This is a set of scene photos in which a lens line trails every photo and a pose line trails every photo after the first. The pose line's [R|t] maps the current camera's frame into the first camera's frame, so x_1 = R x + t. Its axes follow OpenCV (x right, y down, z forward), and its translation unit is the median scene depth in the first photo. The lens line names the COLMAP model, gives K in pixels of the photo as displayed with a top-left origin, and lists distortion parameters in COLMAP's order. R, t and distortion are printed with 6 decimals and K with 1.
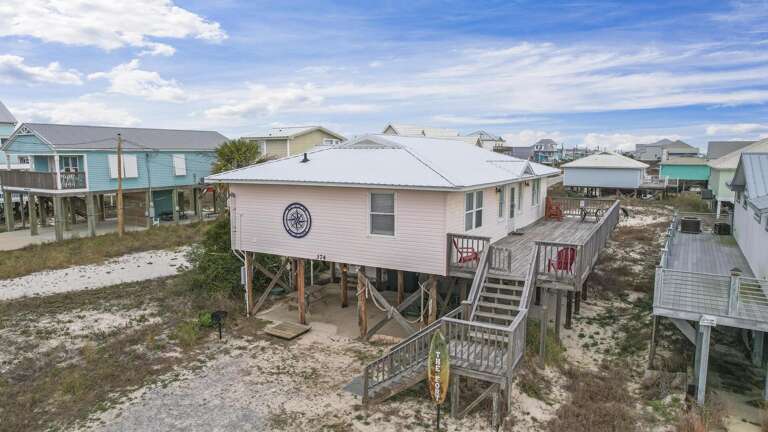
lens RADIAL K [[489.9, 0, 384.0], [0, 489.9, 216.0], [0, 0, 1]] dist [-0.039692, -0.000780]
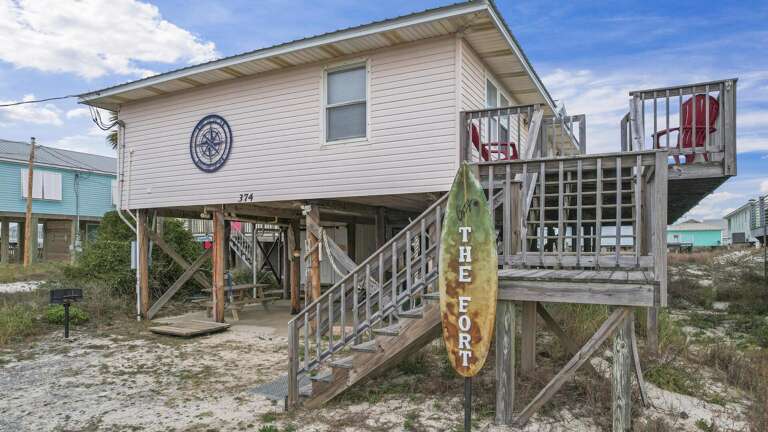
lens RADIAL K [[499.9, 0, 381.6], [0, 499.9, 243.8], [0, 0, 1]] dist [-0.082391, 0.082628]
pose [[0.999816, -0.001792, 0.019077, 0.027195], [0.004322, 0.991047, -0.133446, 0.236878], [-0.018667, 0.133504, 0.990872, 0.431066]]
